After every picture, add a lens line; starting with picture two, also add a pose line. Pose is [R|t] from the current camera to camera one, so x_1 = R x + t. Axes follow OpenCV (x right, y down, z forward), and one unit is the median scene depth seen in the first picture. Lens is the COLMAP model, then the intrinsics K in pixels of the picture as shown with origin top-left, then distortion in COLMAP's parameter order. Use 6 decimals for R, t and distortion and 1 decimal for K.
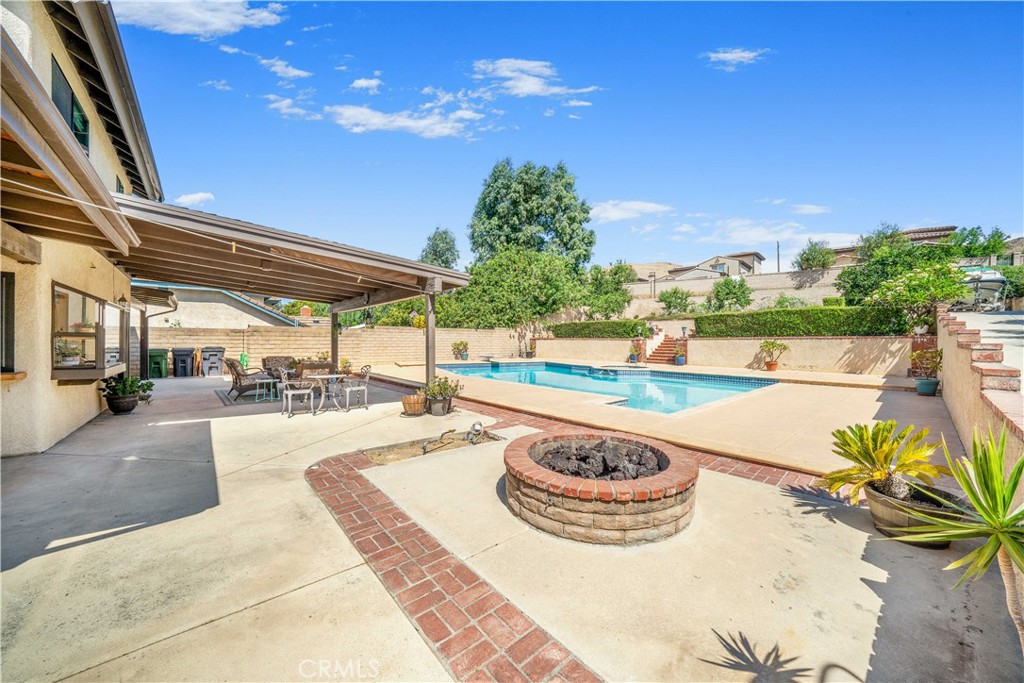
lens RADIAL K [[360.0, 0, 513.1], [0, 360.0, 339.0], [0, 0, 1]] dist [-0.015342, 0.000590]
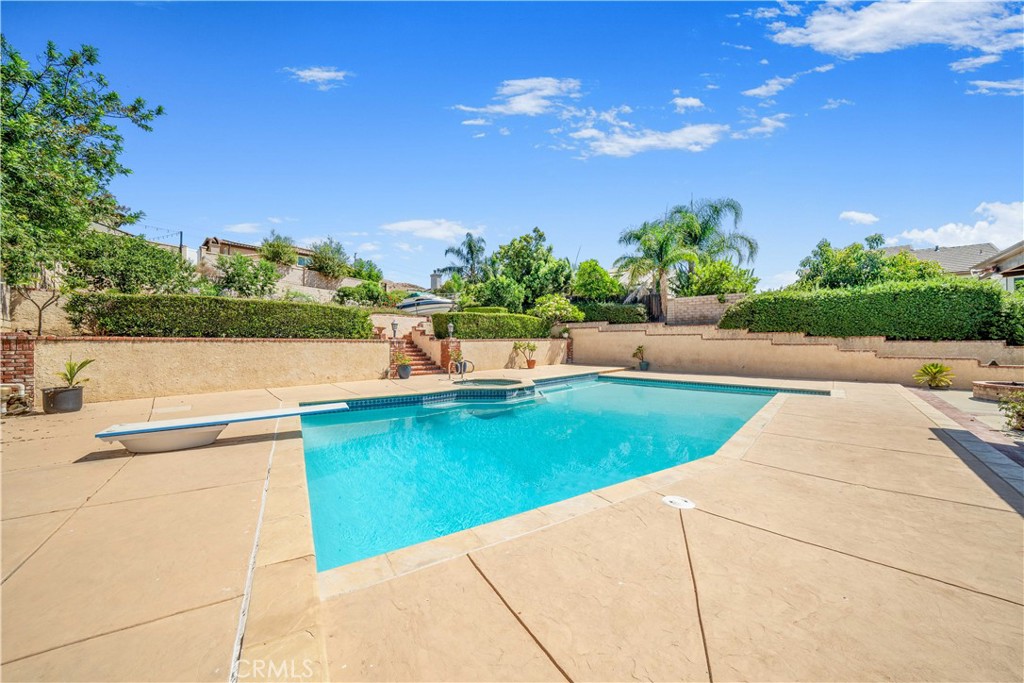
lens RADIAL K [[360.0, 0, 509.9], [0, 360.0, 338.9], [0, 0, 1]] dist [-0.015342, 0.000590]
pose [[-0.117516, 0.001858, 0.993069, -0.427656], [-0.007835, 0.999965, -0.002798, -0.002917], [-0.993040, -0.008110, -0.117498, 1.190951]]
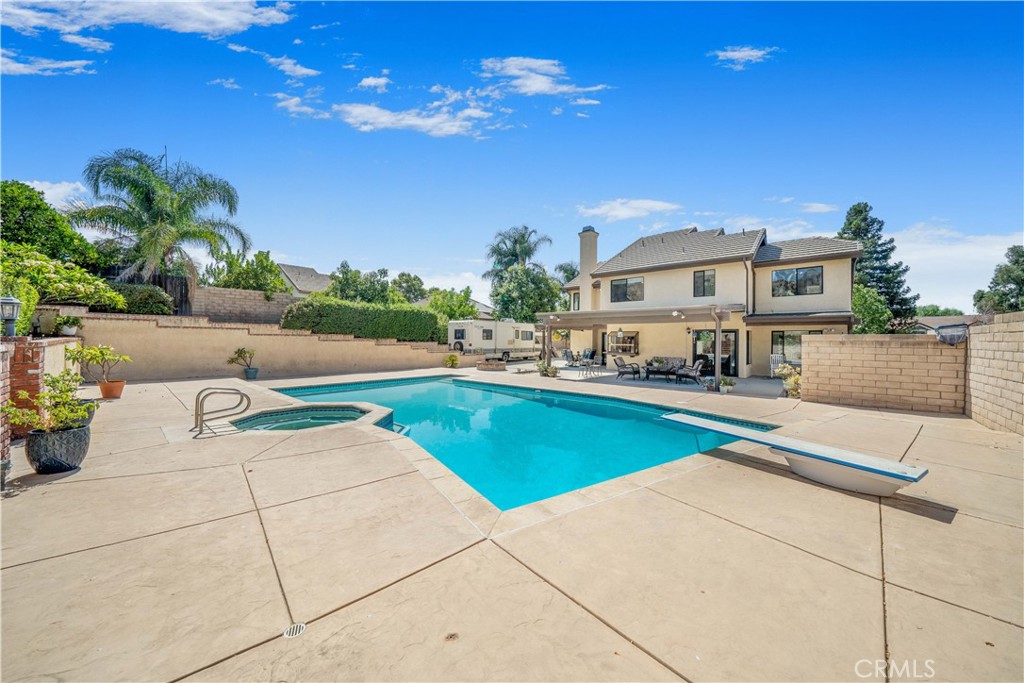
lens RADIAL K [[360.0, 0, 524.1], [0, 360.0, 341.3], [0, 0, 1]] dist [-0.015342, 0.000590]
pose [[-0.989074, -0.010636, -0.147037, 0.139293], [-0.009753, 0.999930, -0.006723, -0.005542], [0.147098, -0.005216, -0.989108, 1.653508]]
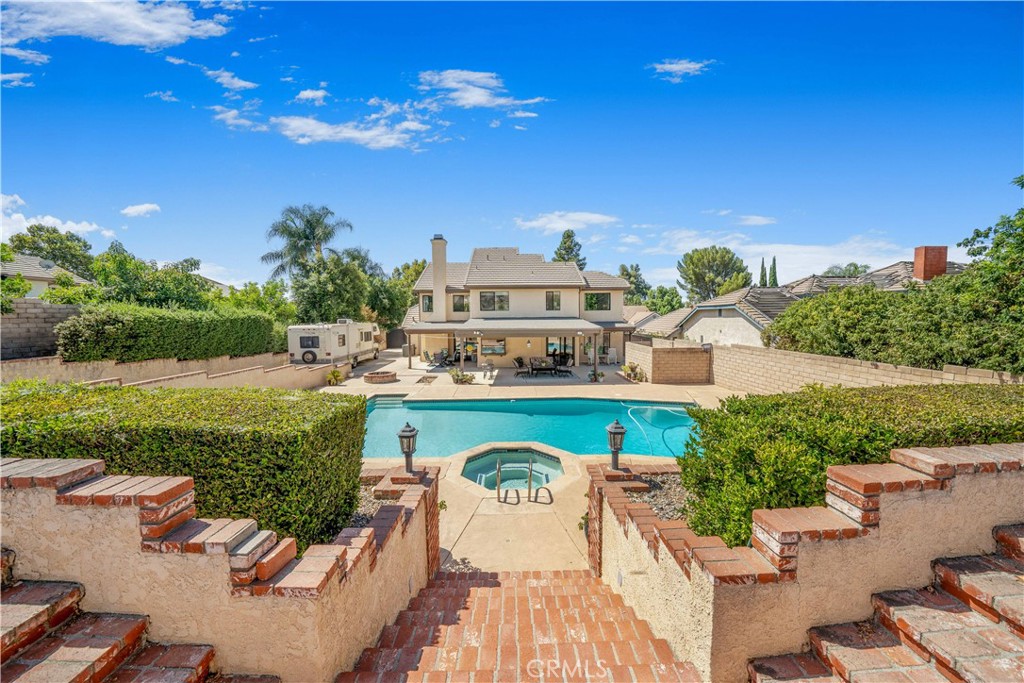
lens RADIAL K [[360.0, 0, 520.3], [0, 360.0, 331.9], [0, 0, 1]] dist [-0.015342, 0.000590]
pose [[-0.635721, 0.037382, -0.771013, 0.760156], [0.011875, 0.999182, 0.038654, -0.134464], [0.771828, 0.015417, -0.635645, 1.509953]]
